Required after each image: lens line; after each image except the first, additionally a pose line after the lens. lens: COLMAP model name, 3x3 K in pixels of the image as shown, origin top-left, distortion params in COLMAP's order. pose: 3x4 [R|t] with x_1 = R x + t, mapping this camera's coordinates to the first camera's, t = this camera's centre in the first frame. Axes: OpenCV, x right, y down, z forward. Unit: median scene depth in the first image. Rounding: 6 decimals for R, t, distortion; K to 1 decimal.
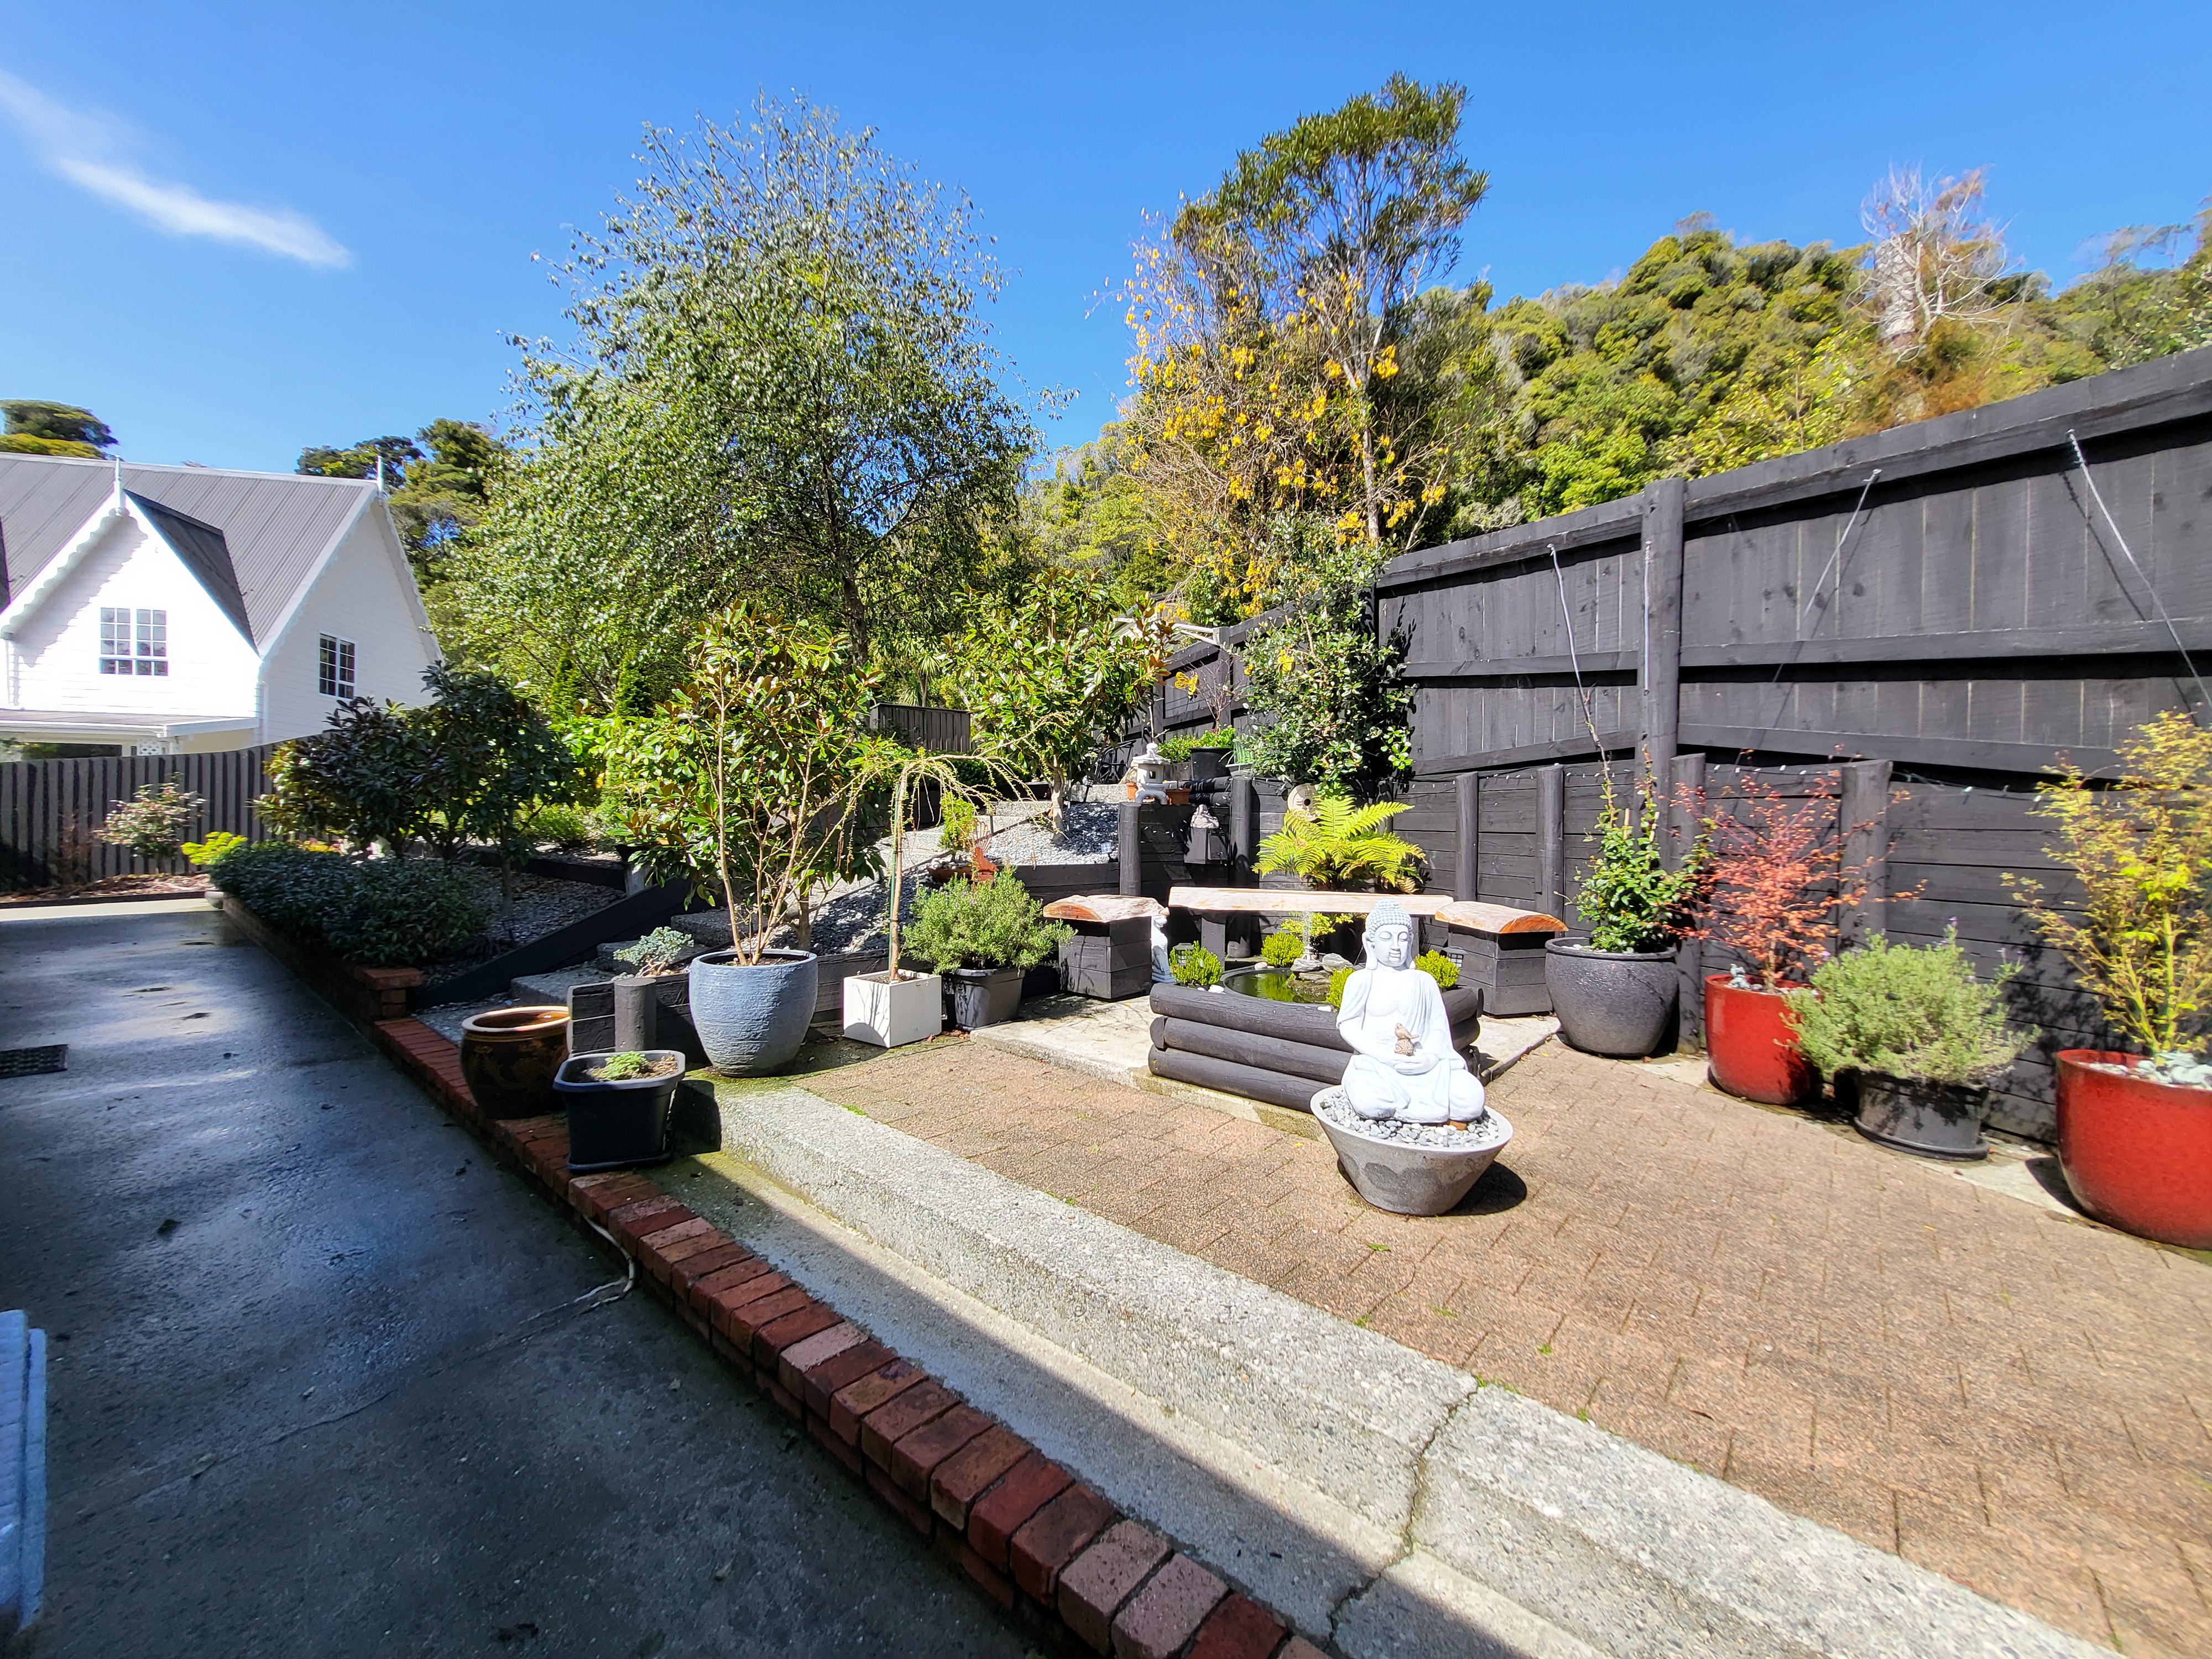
lens RADIAL K [[879.4, 0, 1100.6], [0, 879.4, 820.1], [0, 0, 1]] dist [0.003370, -0.000622]
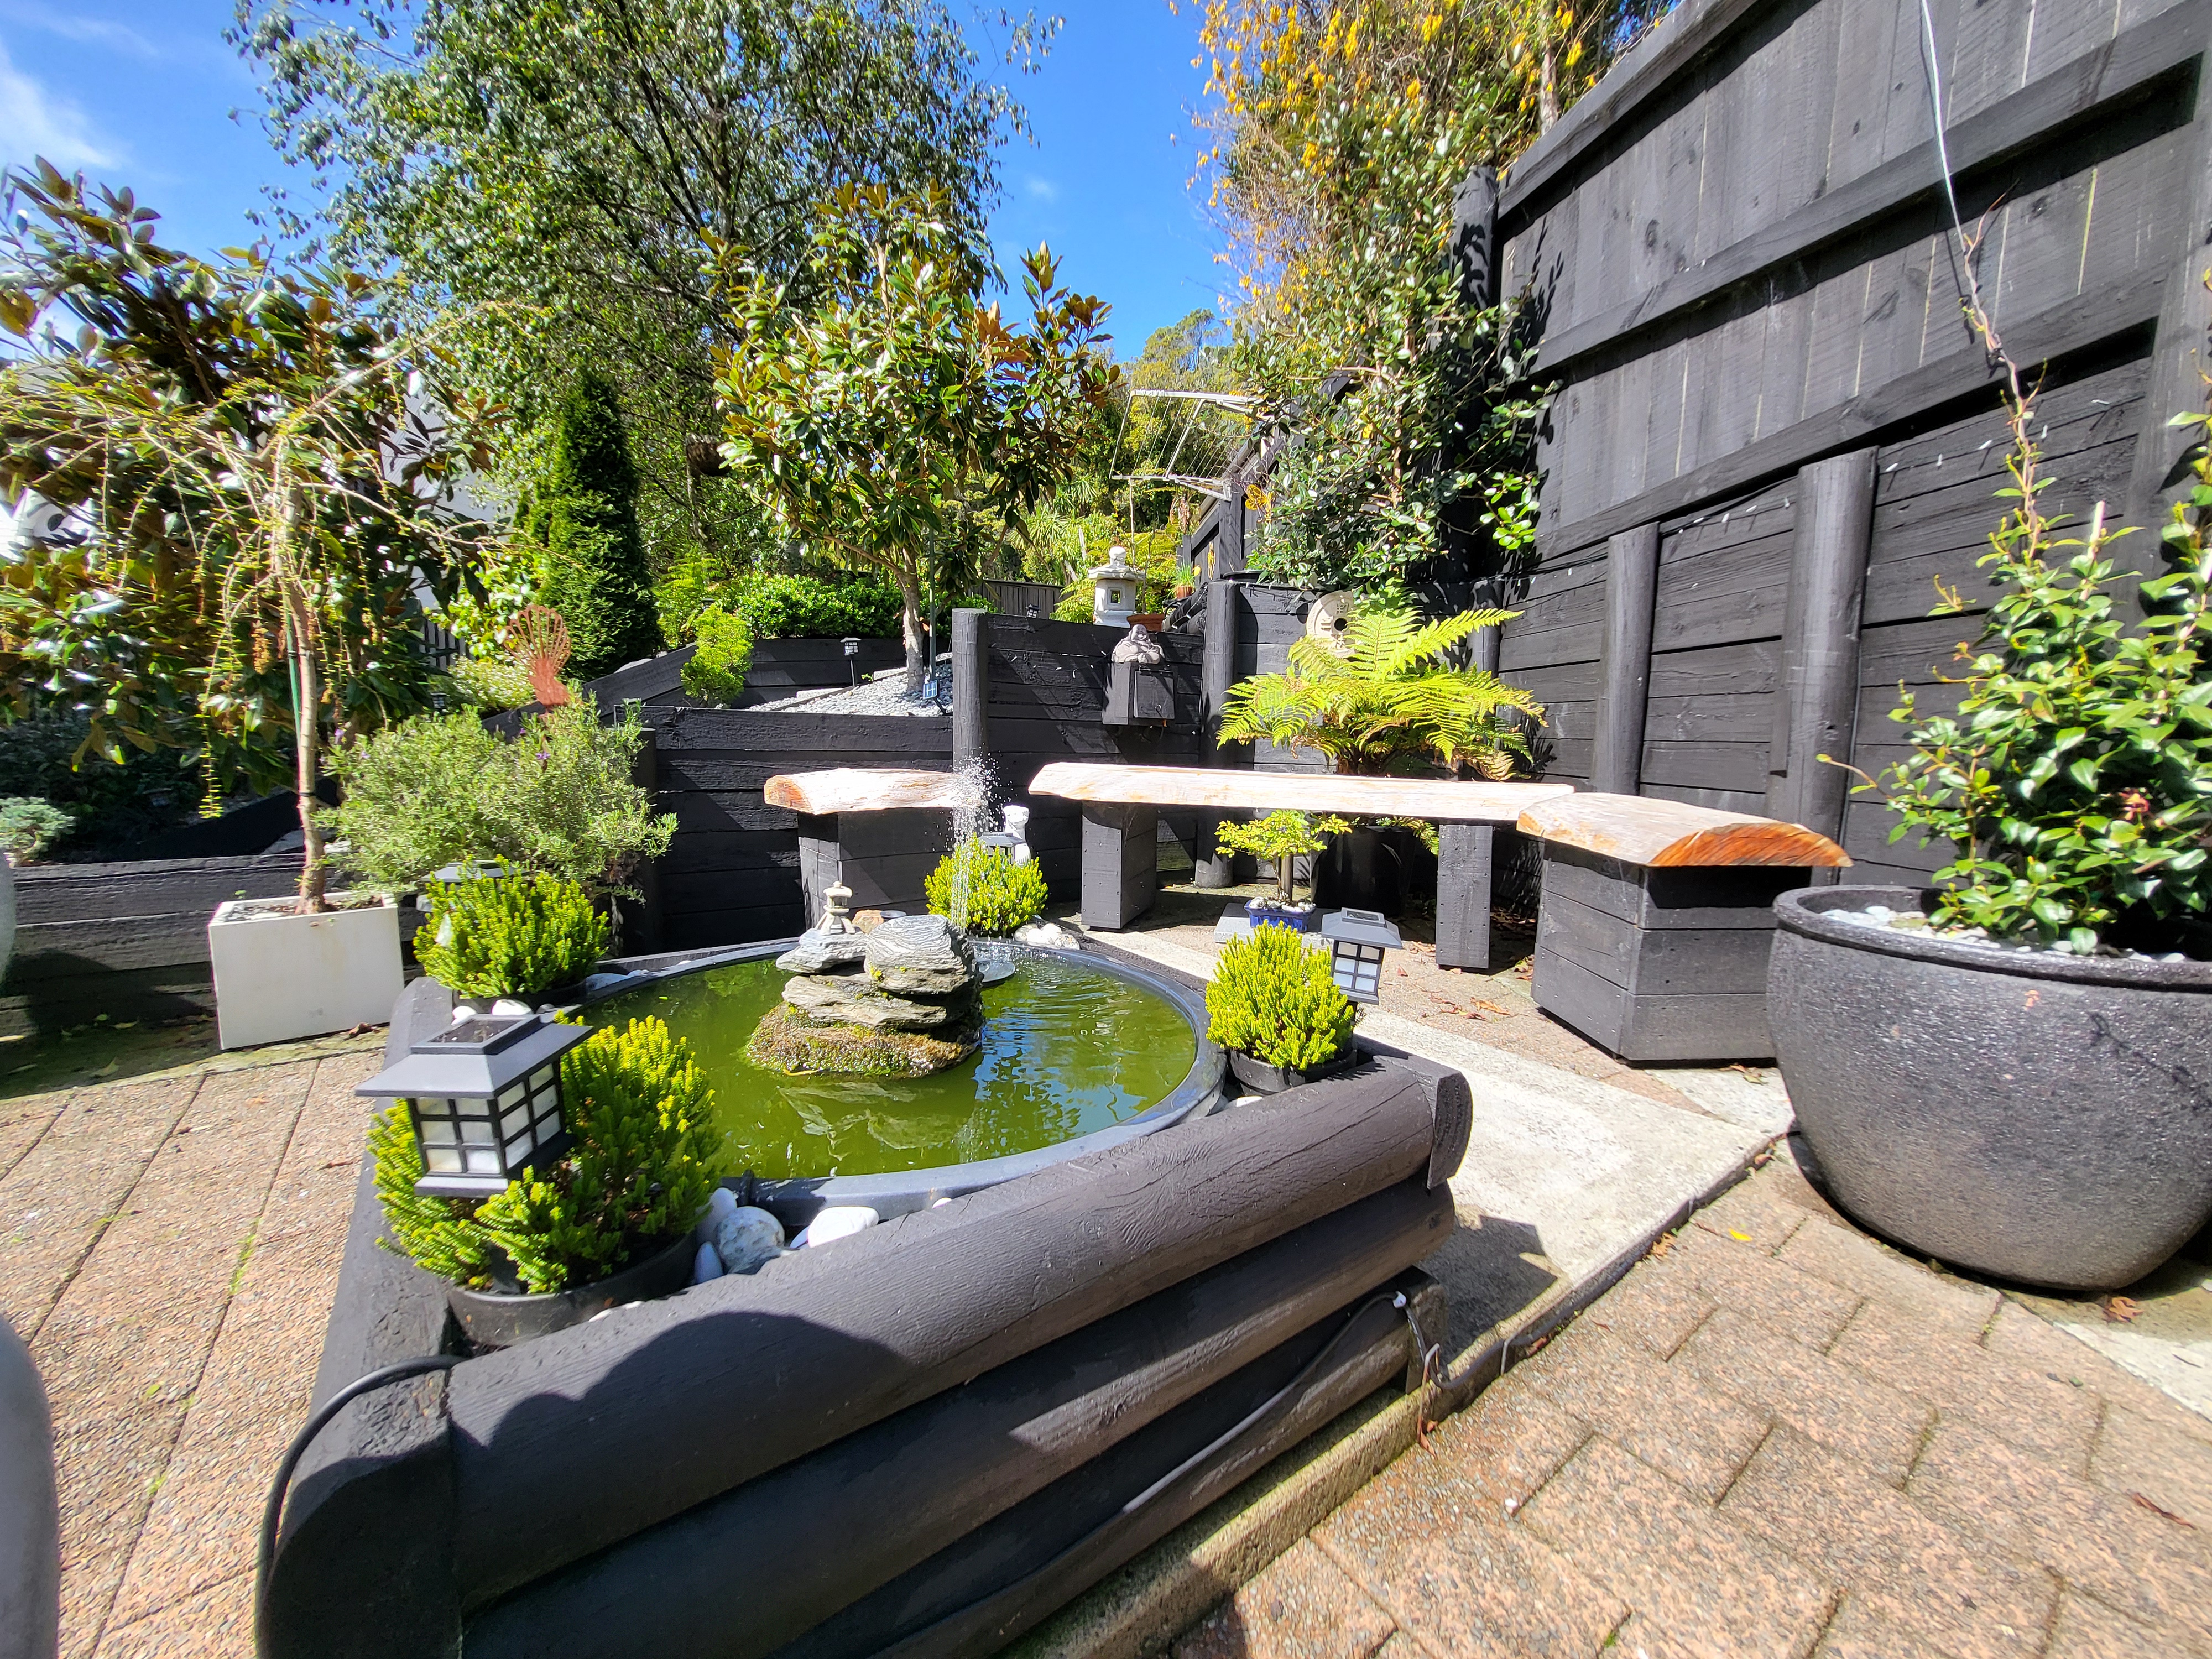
lens RADIAL K [[879.4, 0, 1104.7], [0, 879.4, 824.4], [0, 0, 1]] dist [0.003370, -0.000622]
pose [[0.976439, 0.029966, -0.213702, 0.238399], [-0.007375, 0.994367, 0.105738, 0.056082], [0.215667, -0.101670, 0.971160, 0.451975]]
